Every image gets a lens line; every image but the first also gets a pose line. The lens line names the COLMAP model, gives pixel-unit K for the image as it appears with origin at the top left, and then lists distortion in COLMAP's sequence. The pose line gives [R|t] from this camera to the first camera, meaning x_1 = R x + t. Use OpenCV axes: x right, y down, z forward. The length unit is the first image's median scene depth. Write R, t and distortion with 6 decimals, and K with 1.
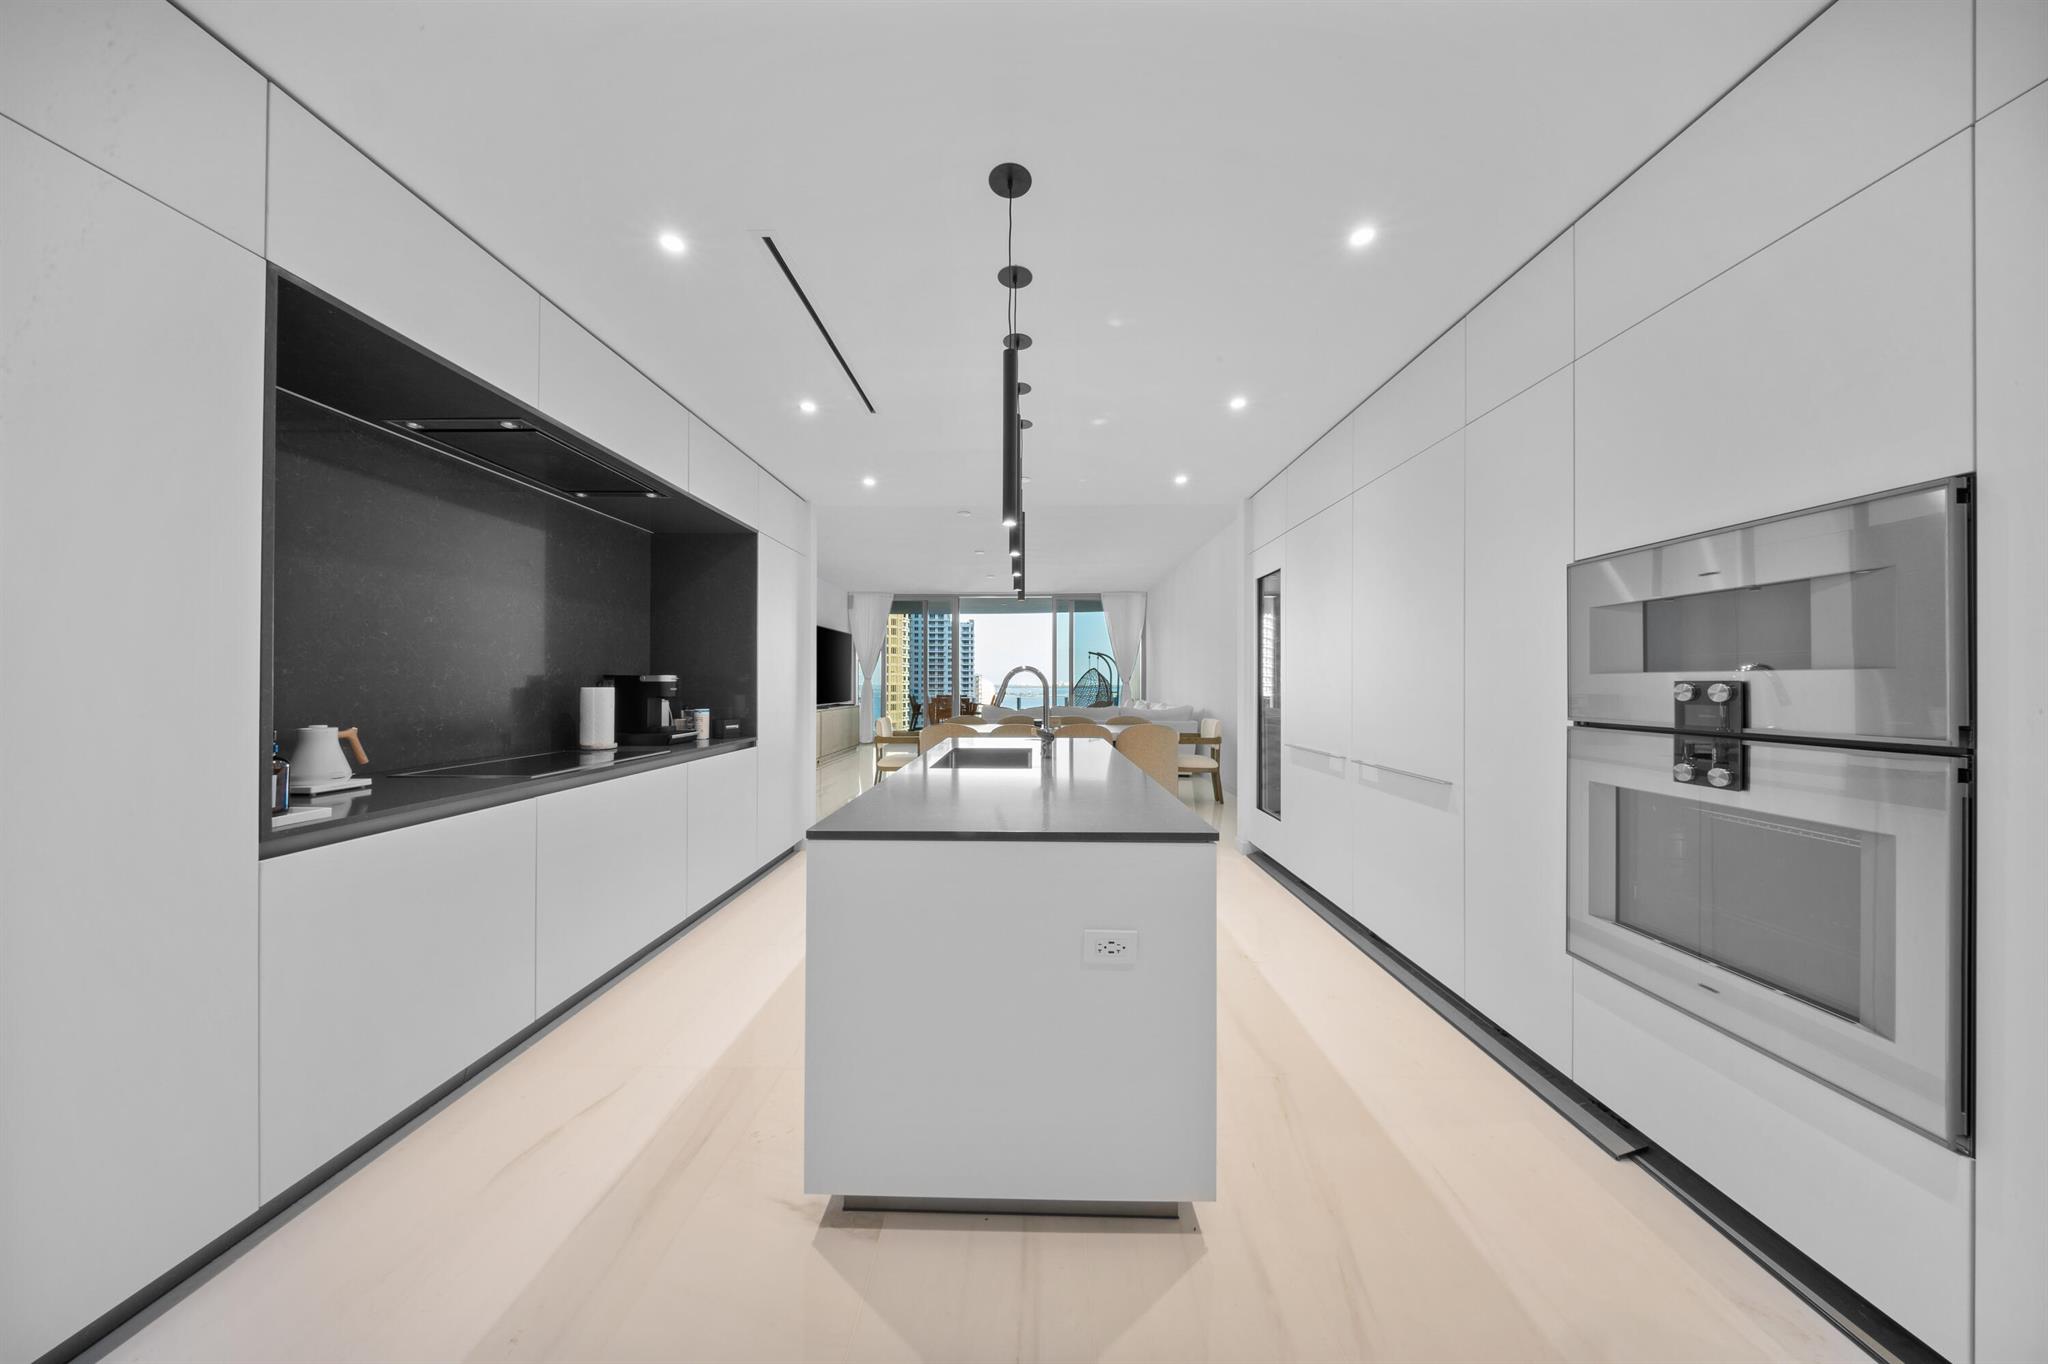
lens RADIAL K [[603.7, 0, 1009.2], [0, 603.7, 677.5], [0, 0, 1]] dist [0.001517, -0.001398]
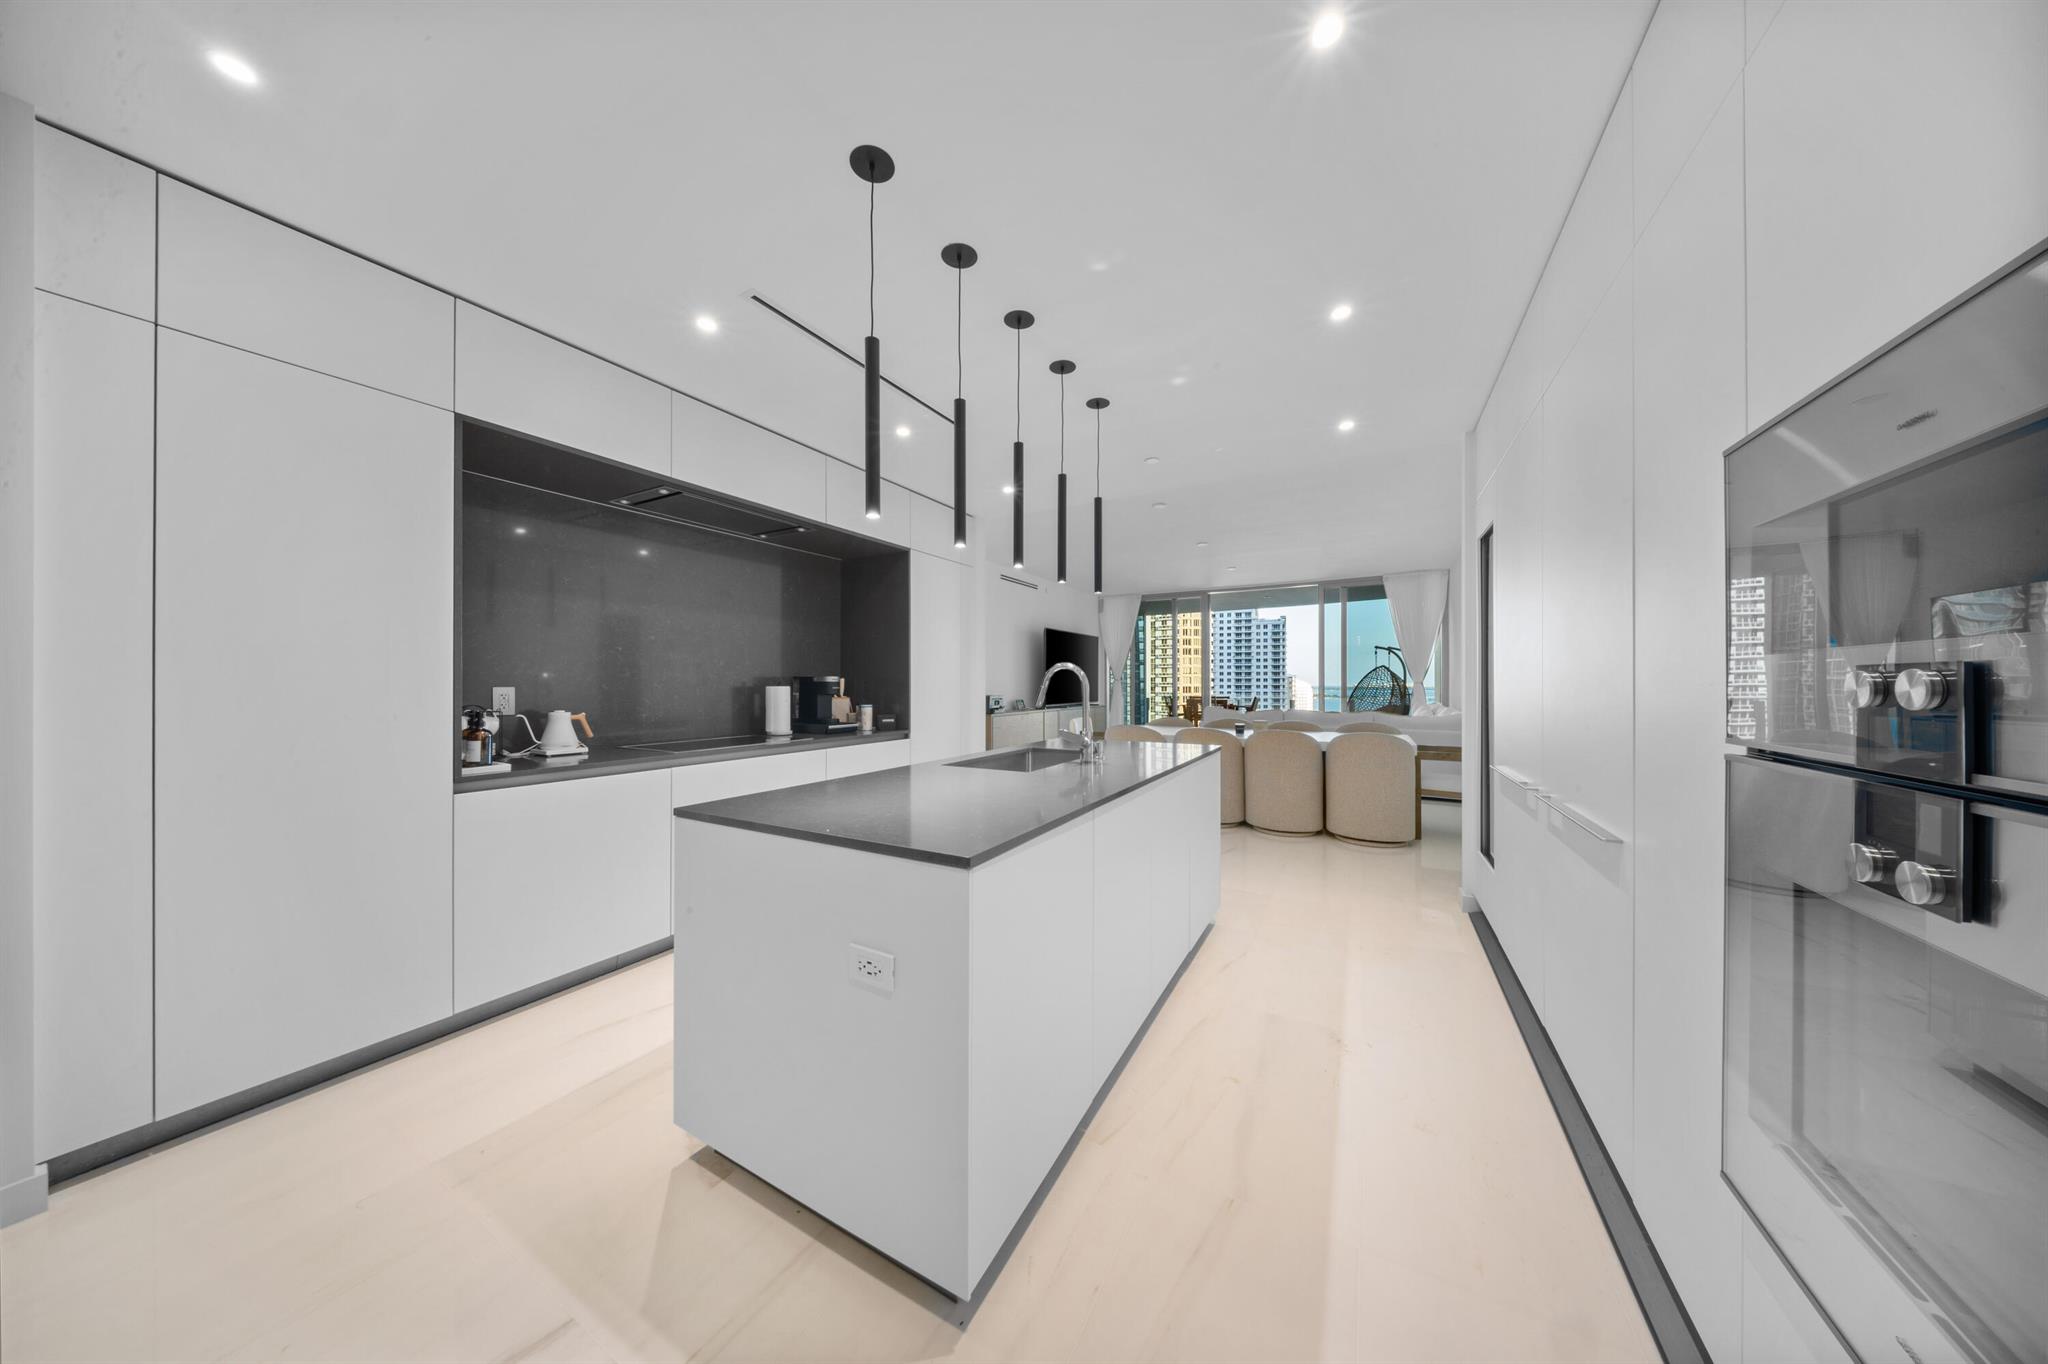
lens RADIAL K [[588.2, 0, 1020.8], [0, 588.2, 680.6], [0, 0, 1]] dist [0.000903, -0.001381]
pose [[0.886854, -0.005113, -0.462022, 0.532347], [0.006622, 0.999977, 0.001645, 0.009133], [0.462002, -0.004519, 0.886867, 0.217241]]
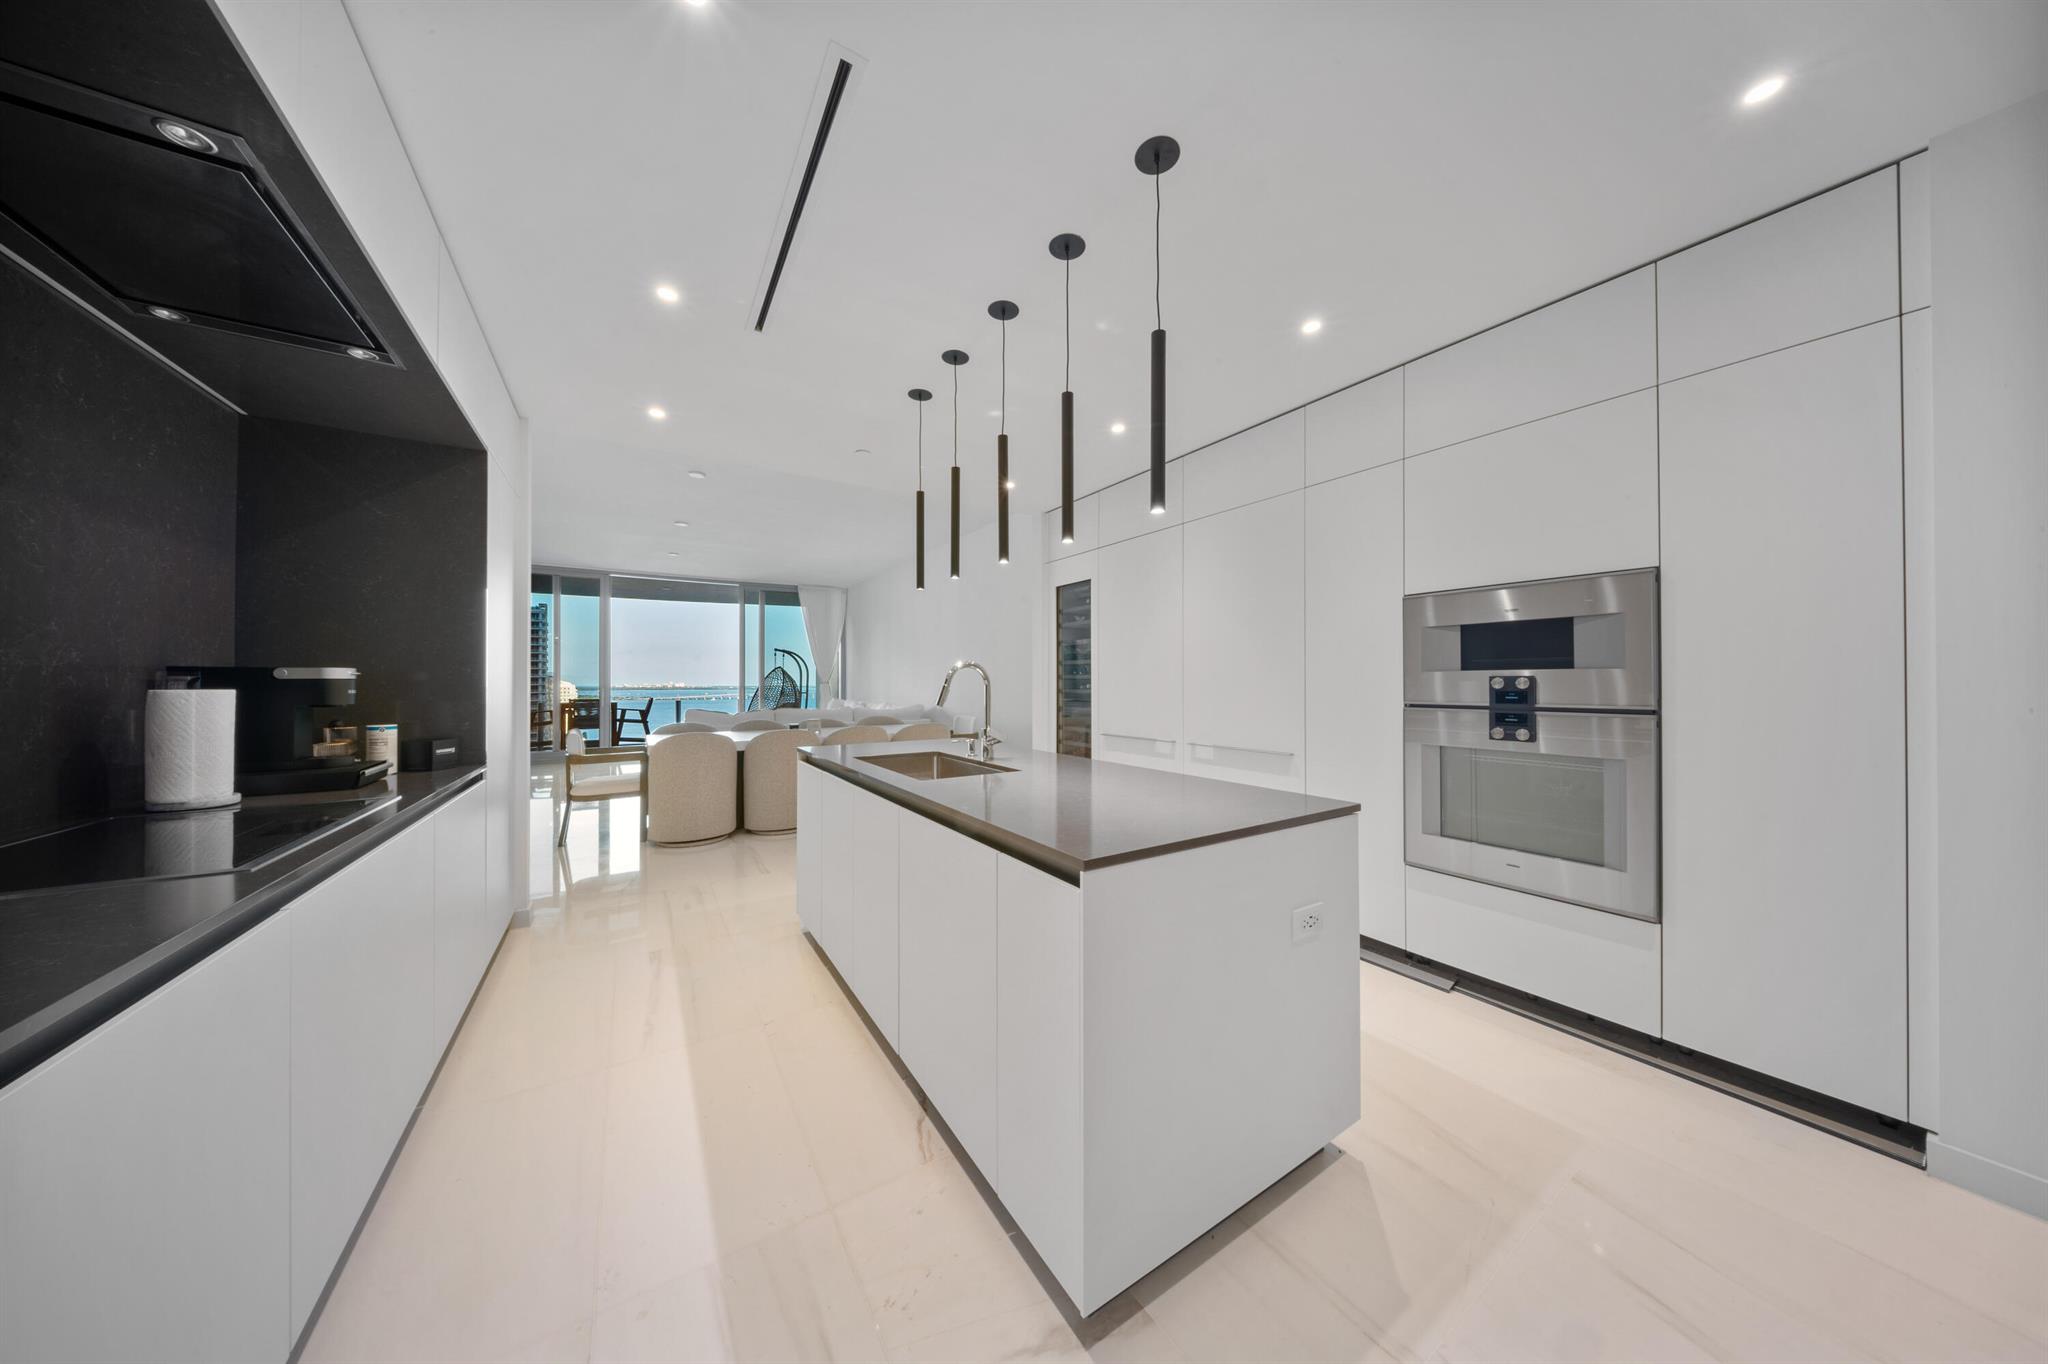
lens RADIAL K [[603.7, 0, 1009.2], [0, 603.7, 677.5], [0, 0, 1]] dist [0.001517, -0.001398]
pose [[0.832396, 0.001365, 0.554180, -0.596334], [-0.001450, 0.999999, -0.000286, 0.007831], [-0.554180, -0.000566, 0.832397, 0.271429]]
